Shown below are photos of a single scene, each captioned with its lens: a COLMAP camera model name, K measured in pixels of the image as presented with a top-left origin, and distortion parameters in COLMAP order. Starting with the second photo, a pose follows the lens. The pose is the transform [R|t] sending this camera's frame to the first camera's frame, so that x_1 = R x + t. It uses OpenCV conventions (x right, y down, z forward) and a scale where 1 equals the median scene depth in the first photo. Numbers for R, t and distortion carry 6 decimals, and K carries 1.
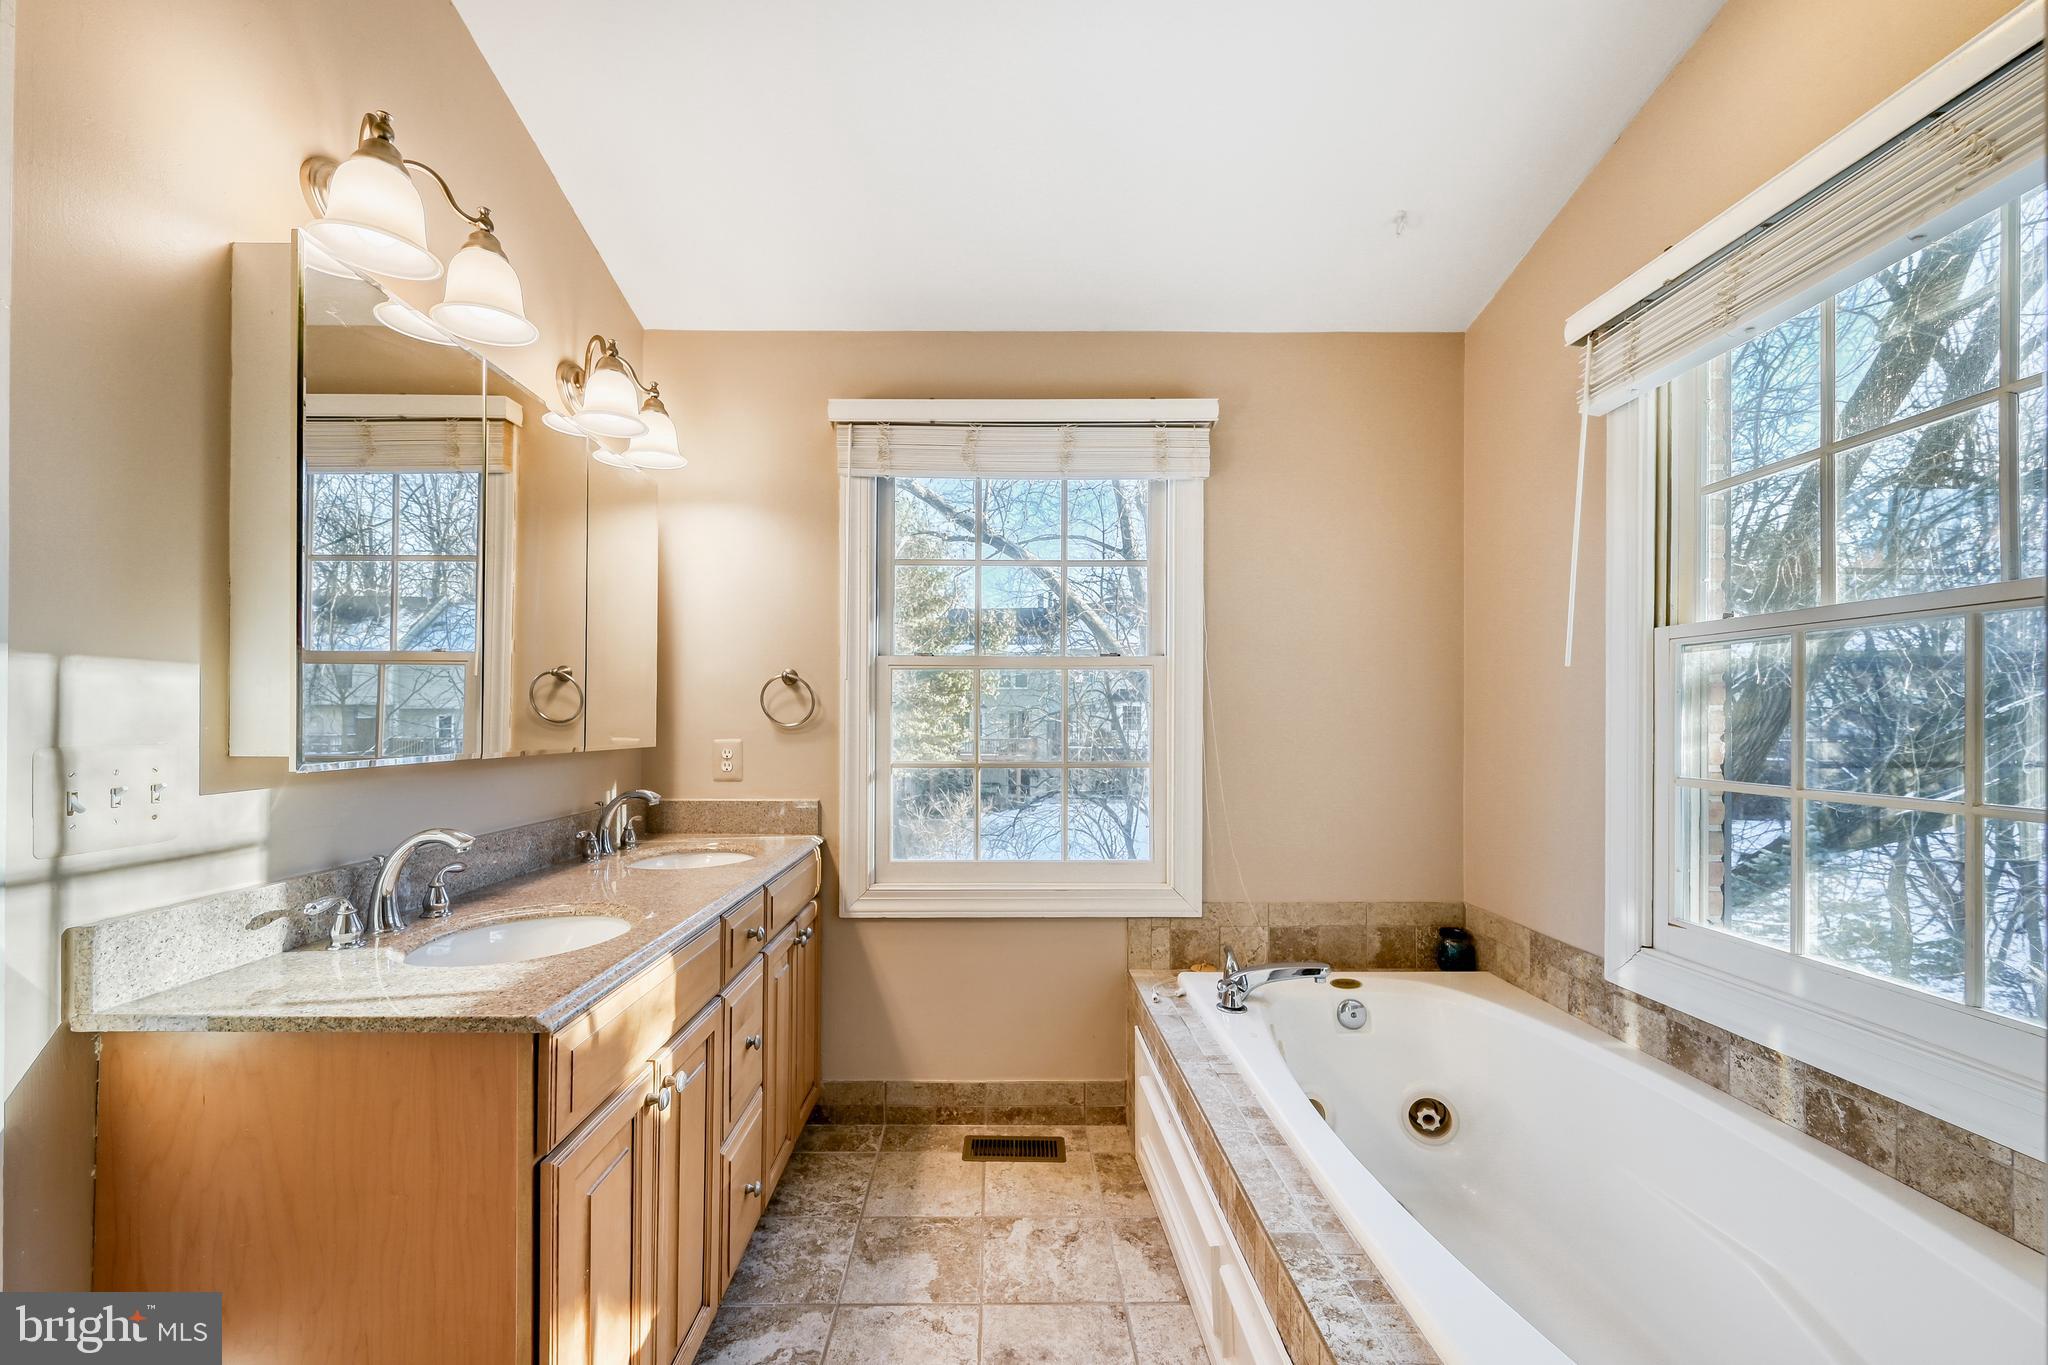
lens RADIAL K [[832.9, 0, 1013.4], [0, 832.9, 713.6], [0, 0, 1]] dist [0.001040, 0.000136]
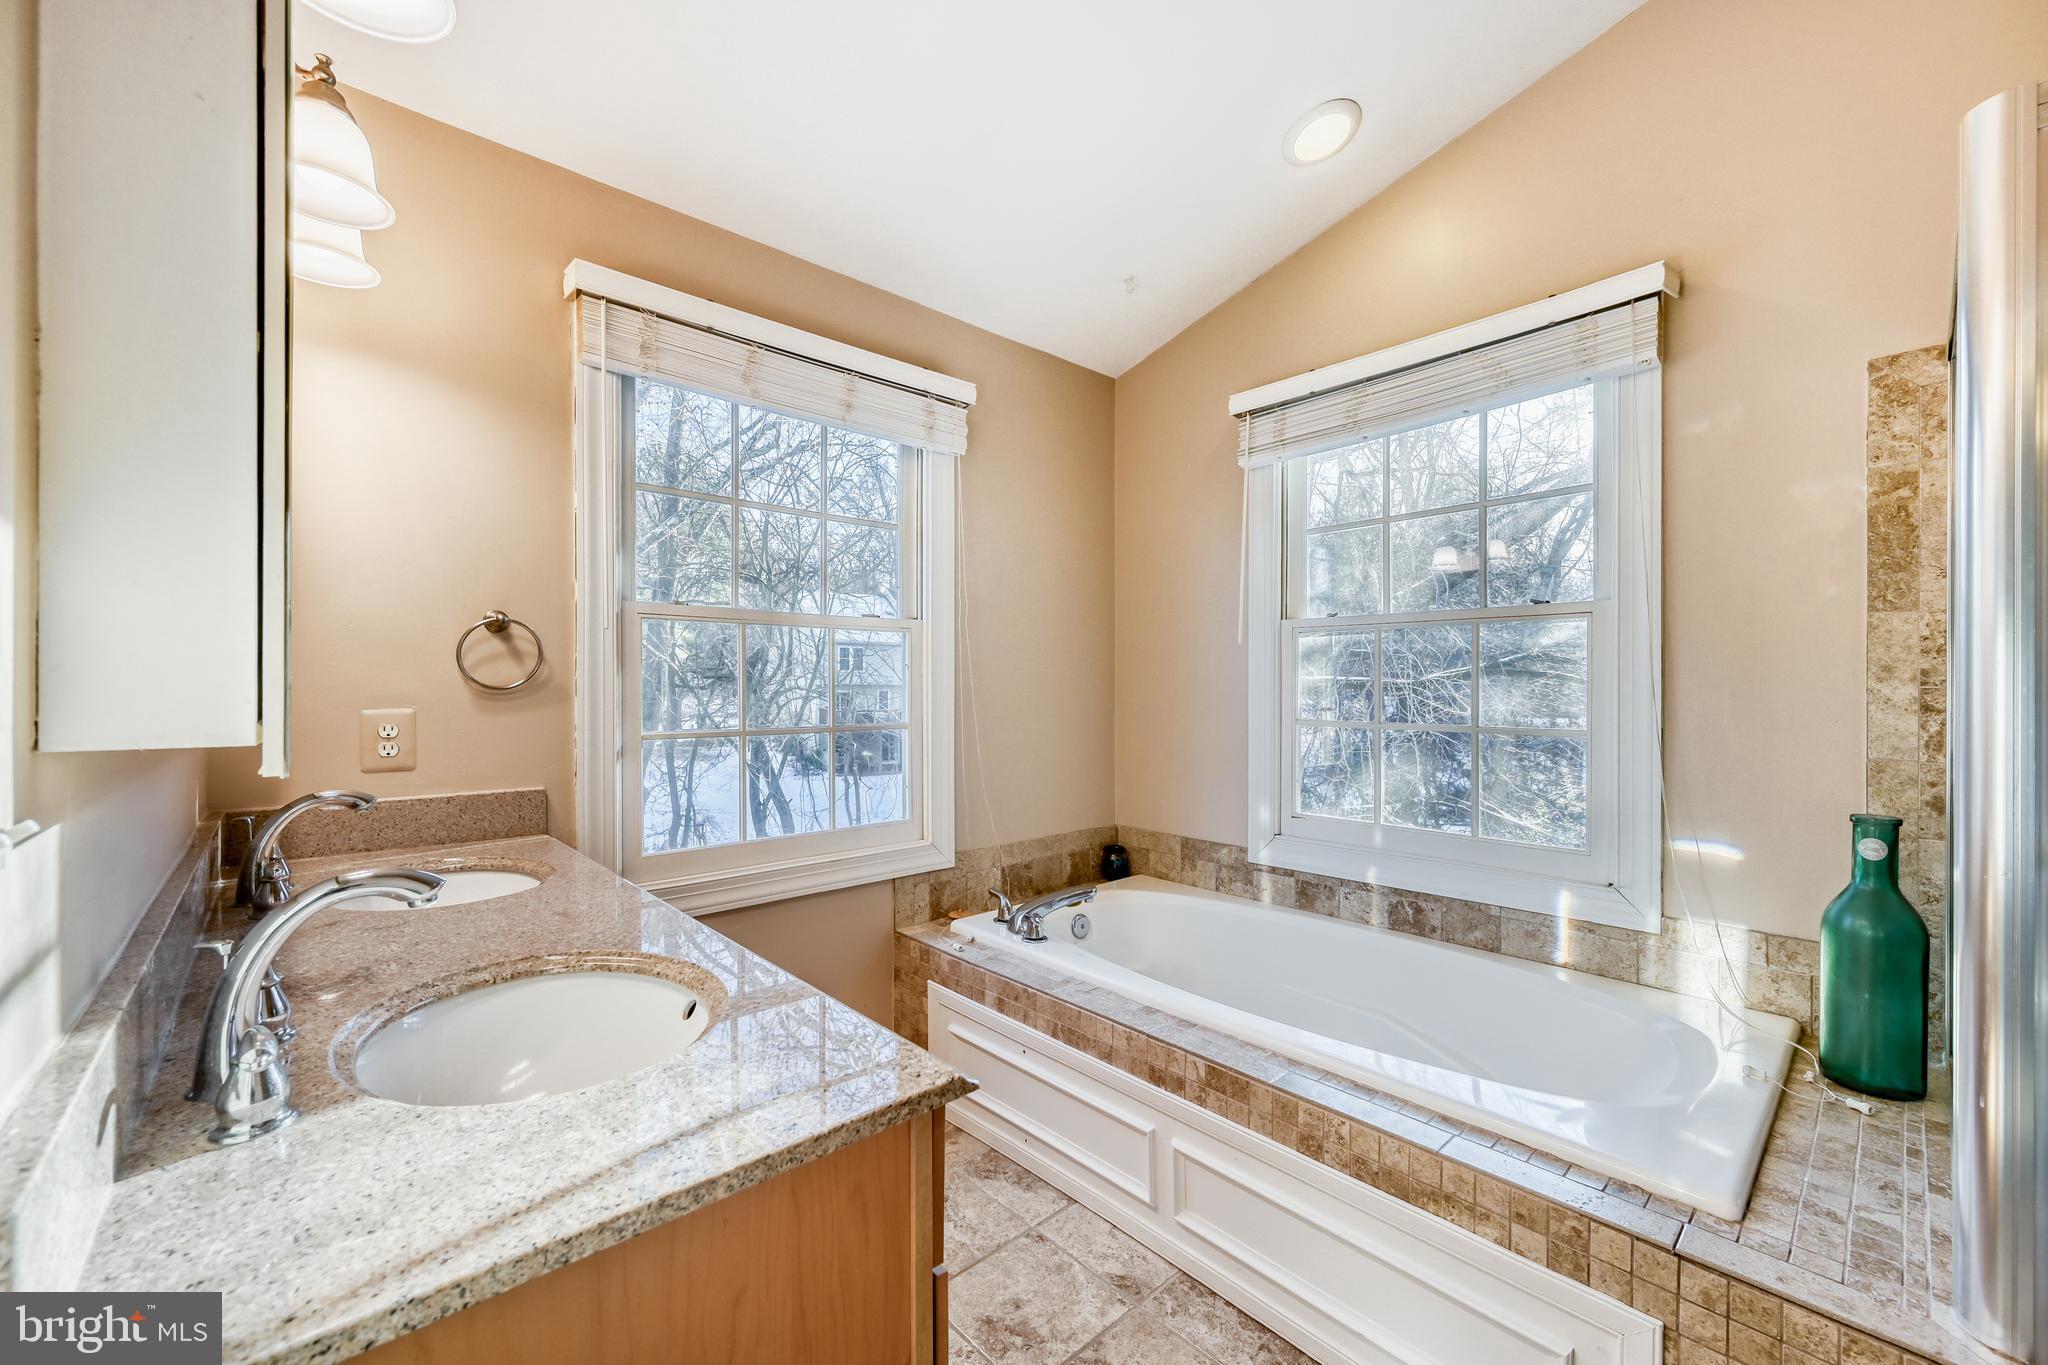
lens RADIAL K [[808.0, 0, 1031.5], [0, 808.0, 684.5], [0, 0, 1]] dist [-0.001767, 0.002507]
pose [[0.742963, -0.000471, 0.669333, -0.426567], [-0.003815, 0.999981, 0.004939, 0.005868], [-0.669322, -0.006223, 0.742946, 0.181813]]
